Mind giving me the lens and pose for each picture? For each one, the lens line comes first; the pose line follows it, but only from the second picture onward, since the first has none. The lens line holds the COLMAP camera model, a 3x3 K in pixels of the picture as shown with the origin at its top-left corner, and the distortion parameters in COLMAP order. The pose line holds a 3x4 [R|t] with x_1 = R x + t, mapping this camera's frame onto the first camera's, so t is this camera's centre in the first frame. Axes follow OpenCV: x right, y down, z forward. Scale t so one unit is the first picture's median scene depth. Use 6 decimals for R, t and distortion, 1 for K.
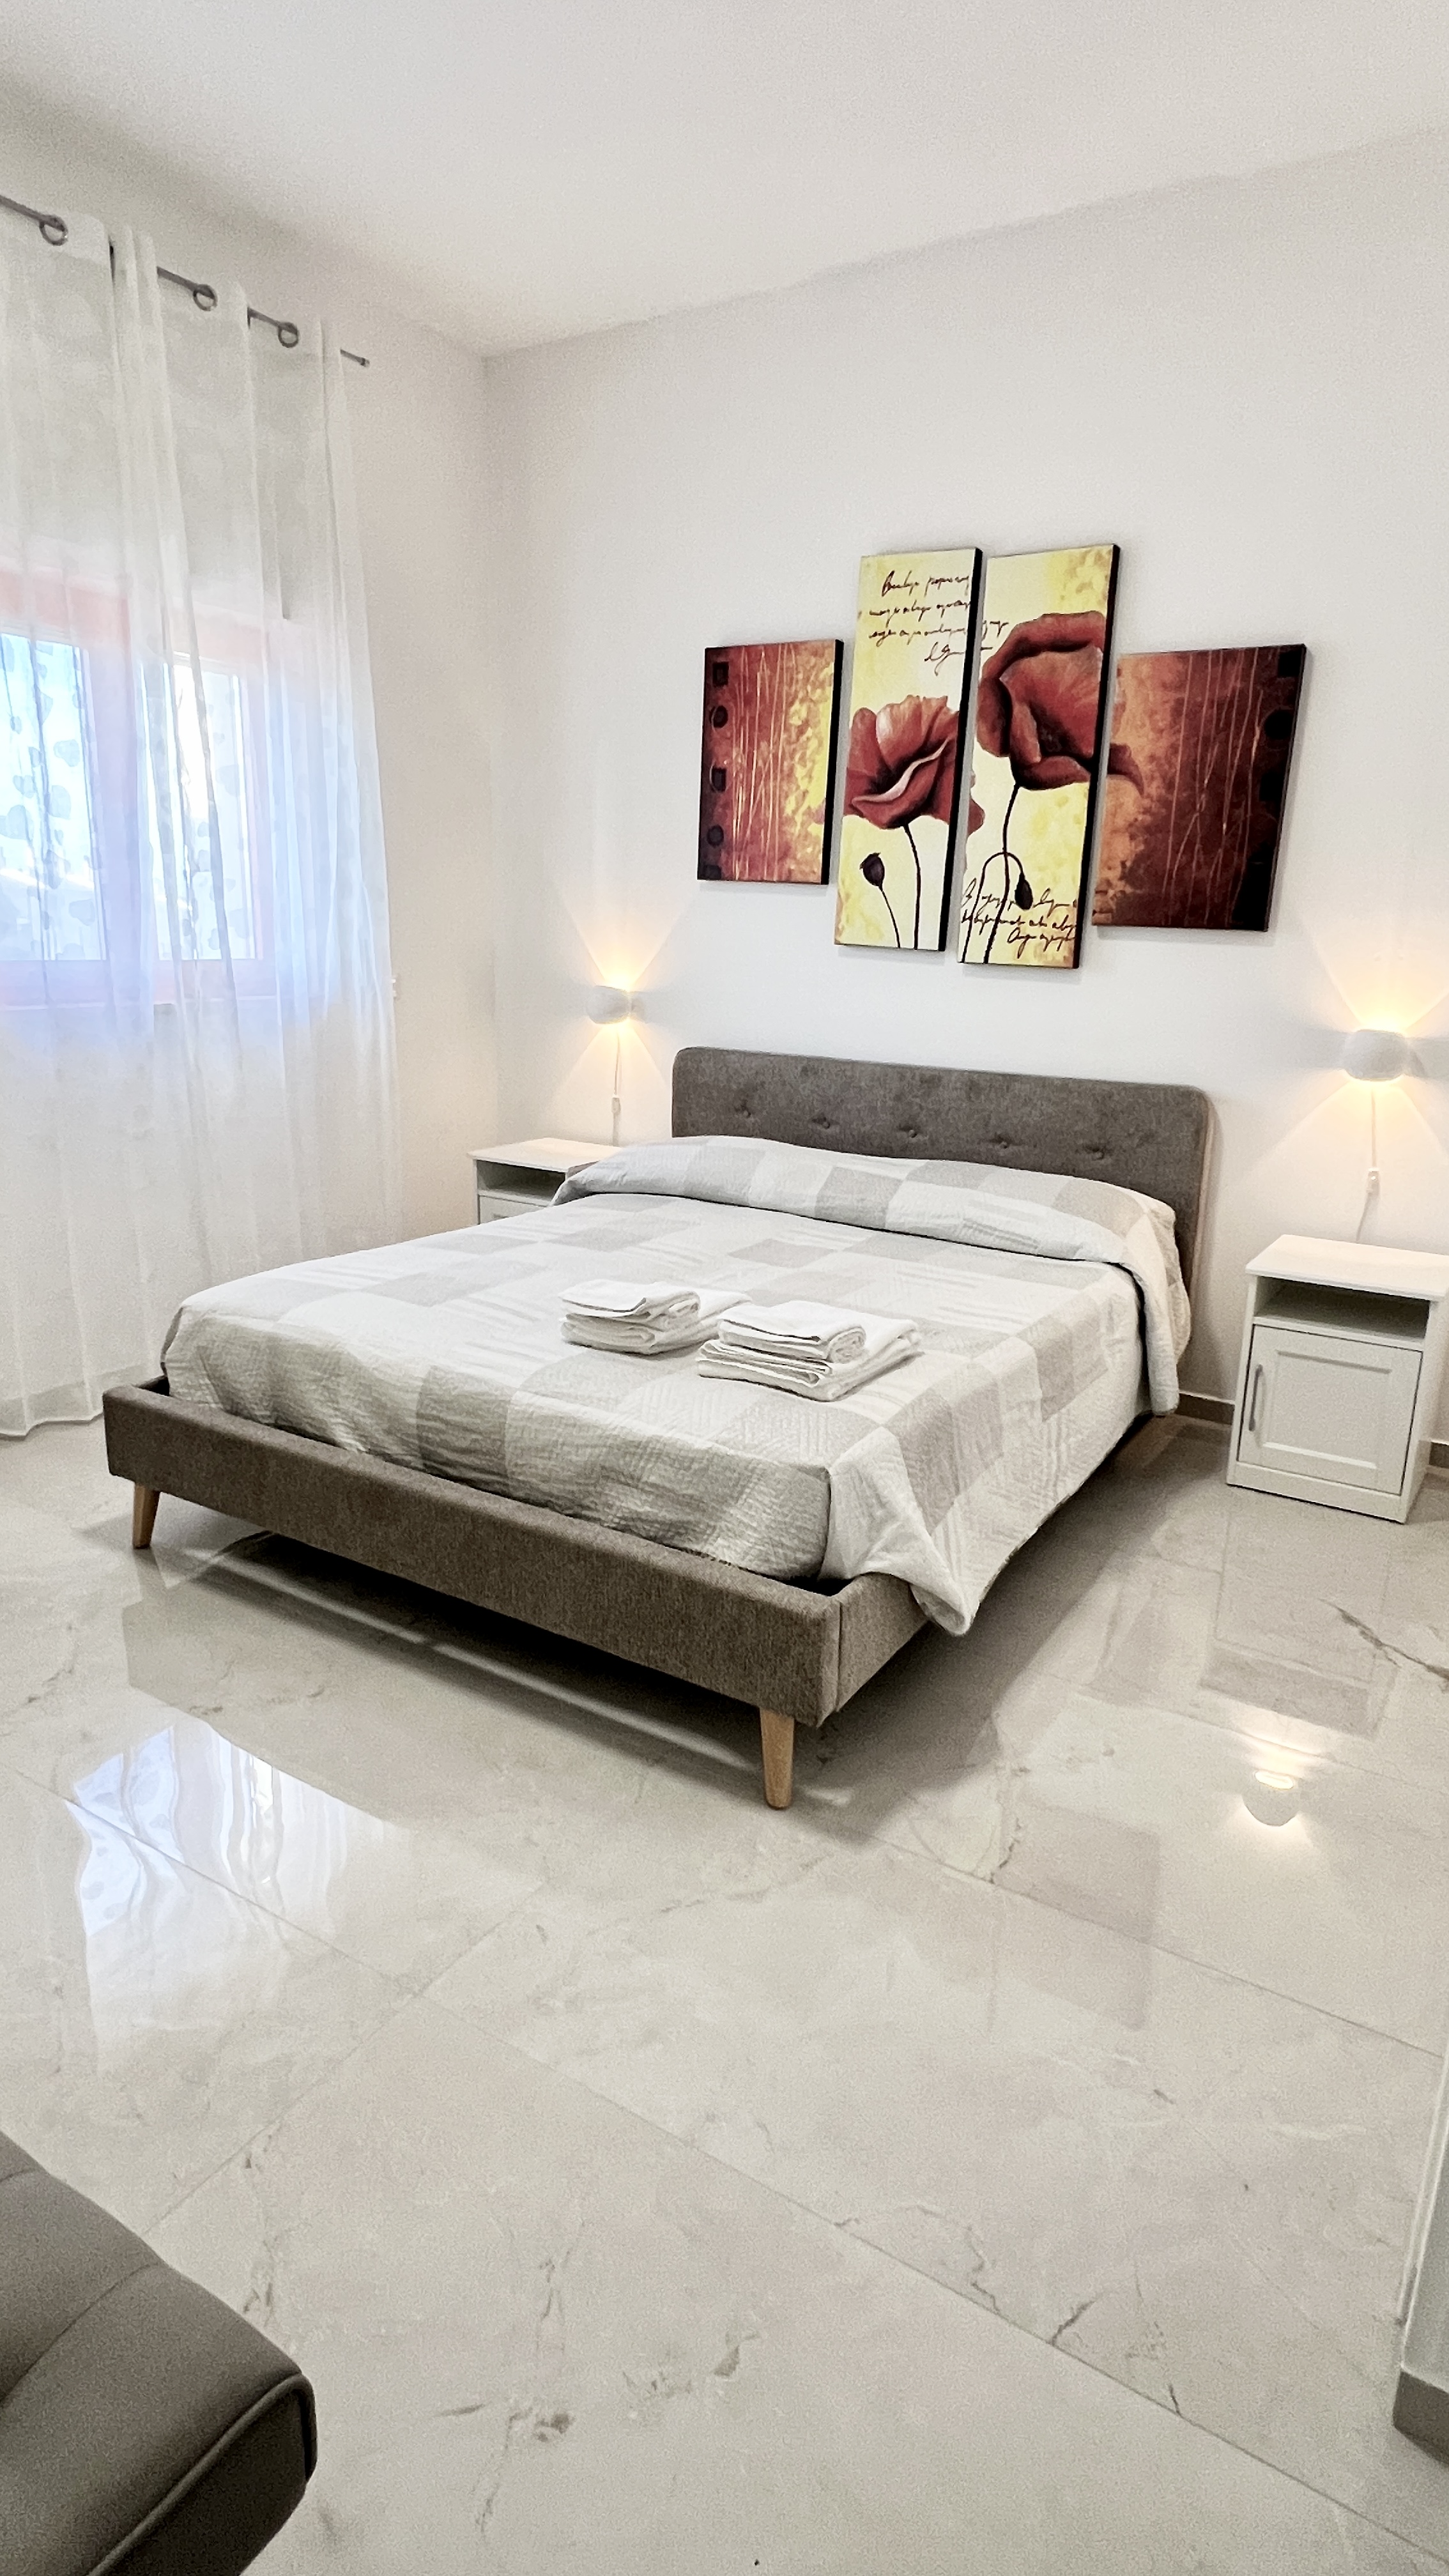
lens RADIAL K [[1389.1, 0, 730.3], [0, 1389.1, 1291.9], [0, 0, 1]] dist [0.006512, 0.000223]
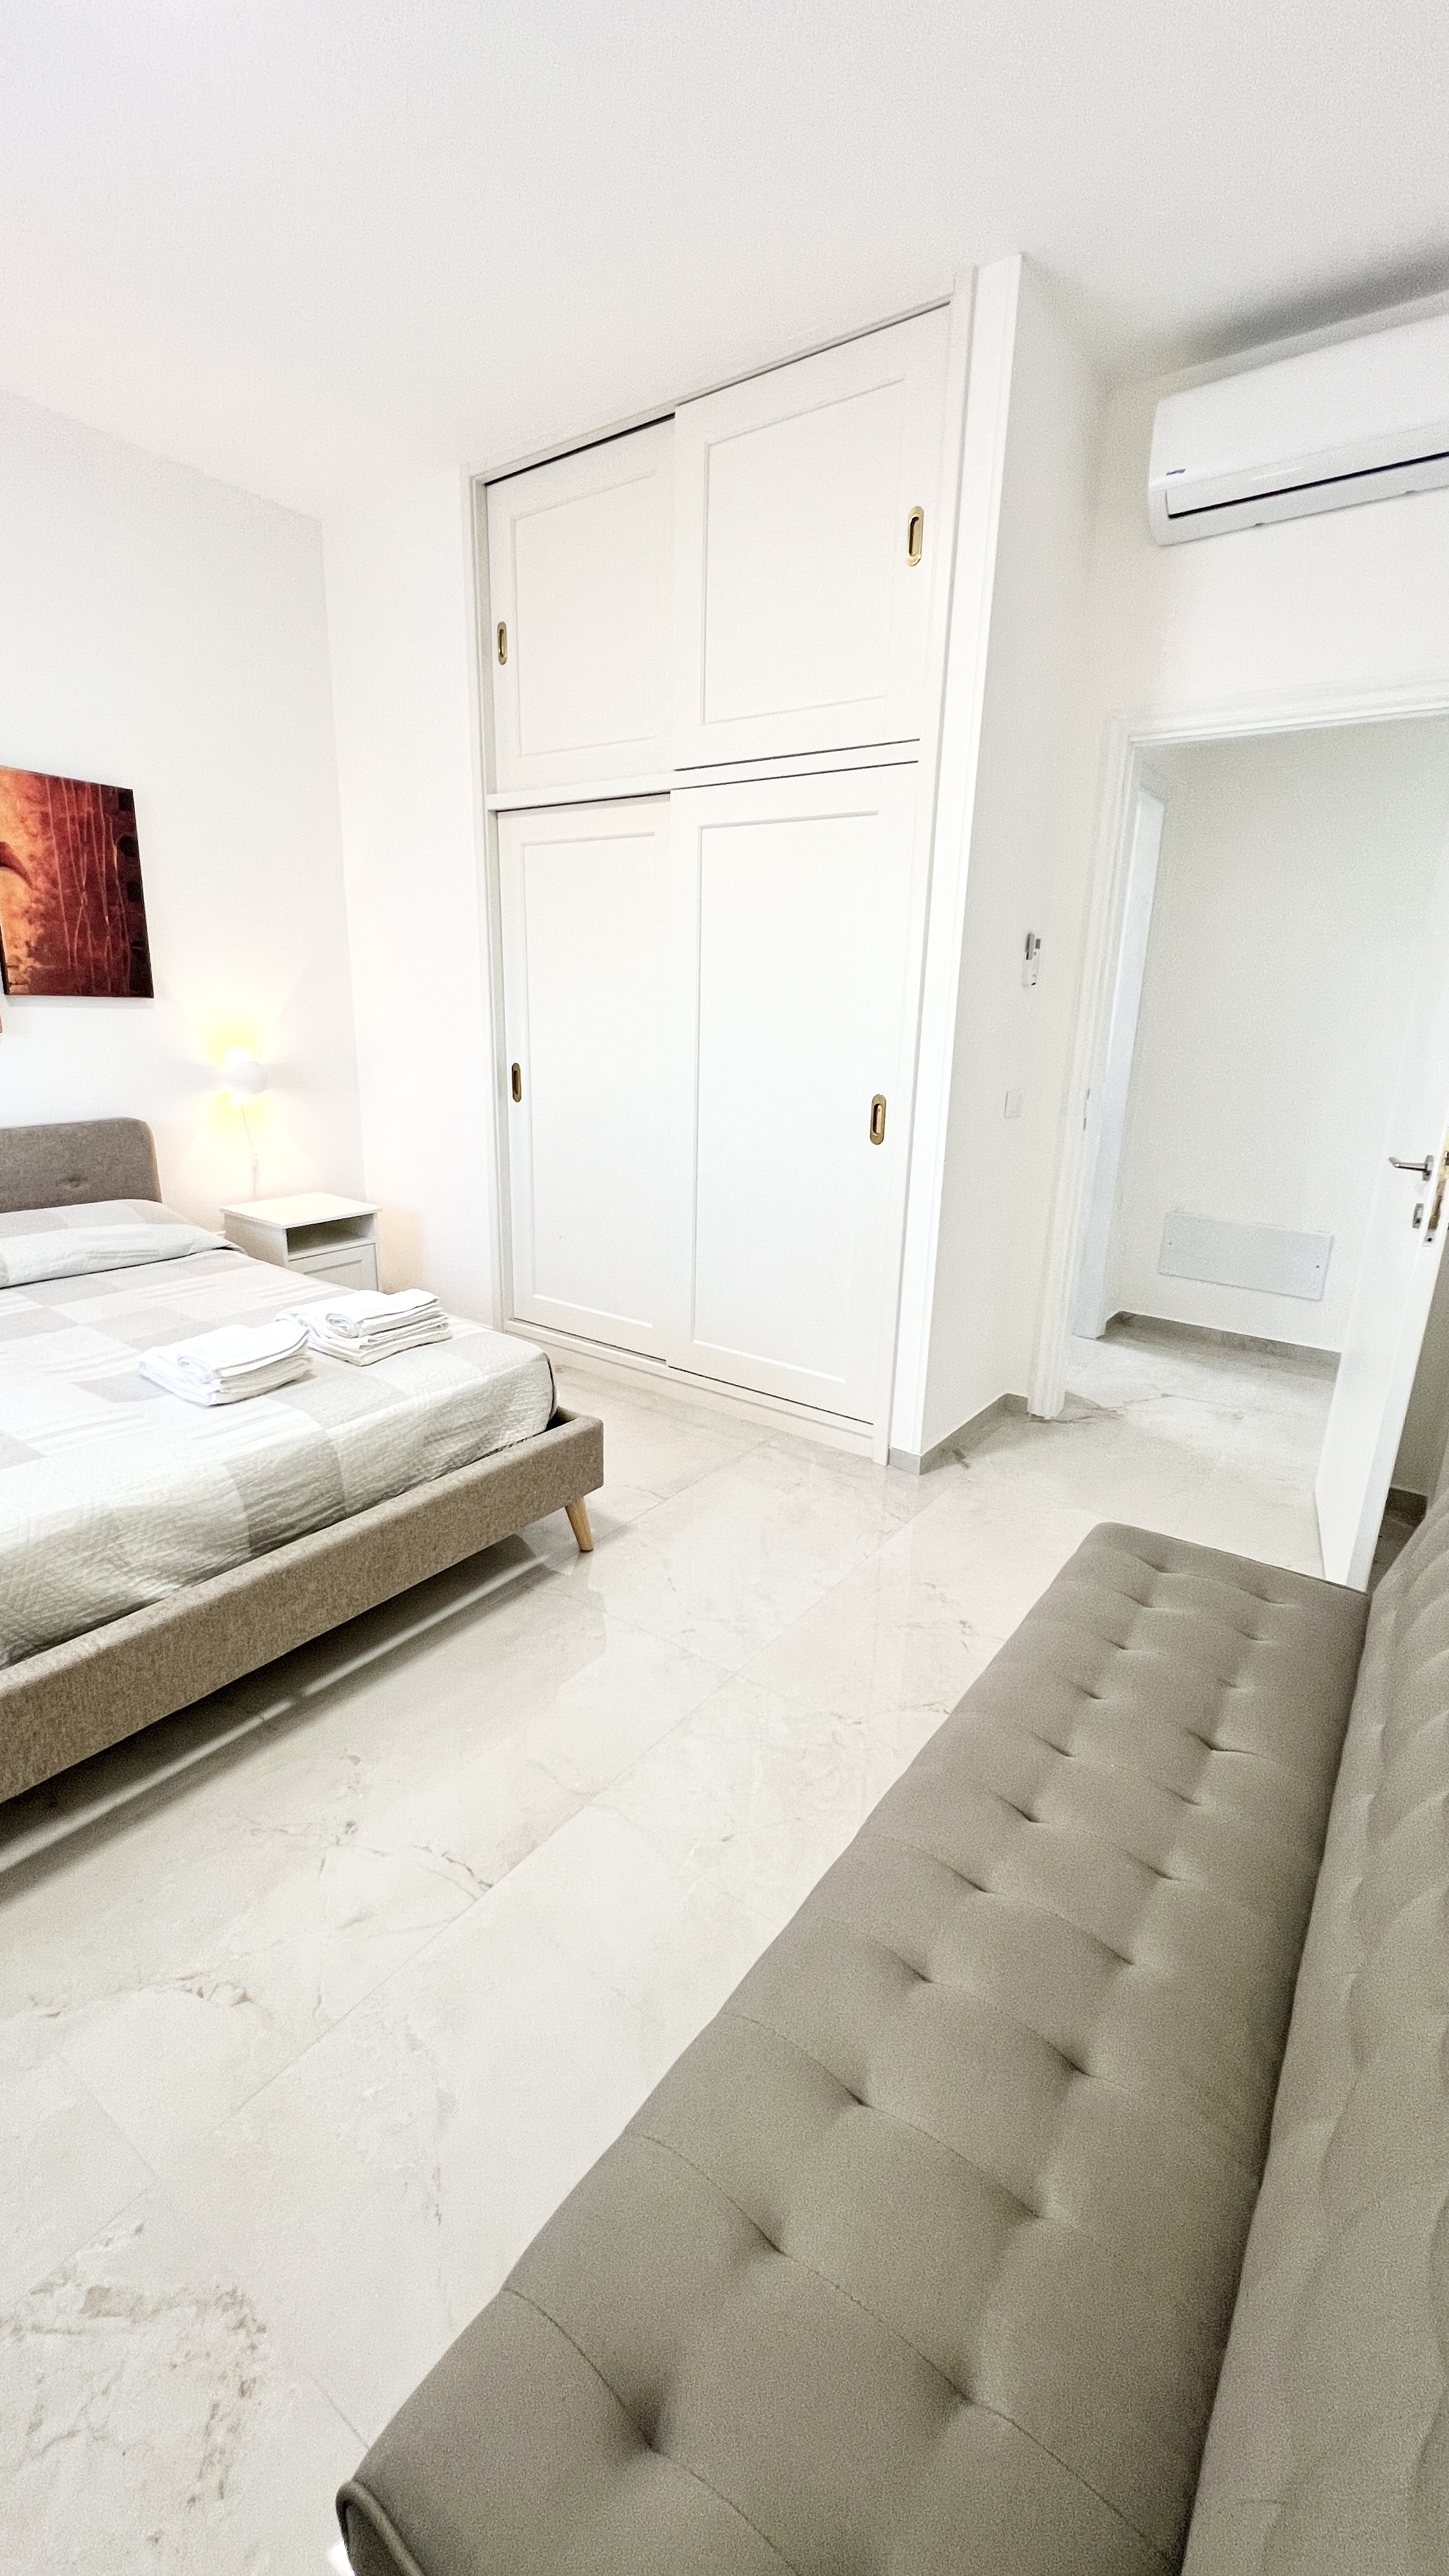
lens RADIAL K [[1026.2, 0, 726.8], [0, 1026.2, 1286.1], [0, 0, 1]] dist [-0.000112, -0.000012]
pose [[0.081179, -0.297983, 0.951113, -0.642757], [0.238569, 0.932333, 0.271737, -0.138057], [-0.967727, 0.204847, 0.146776, 0.371121]]
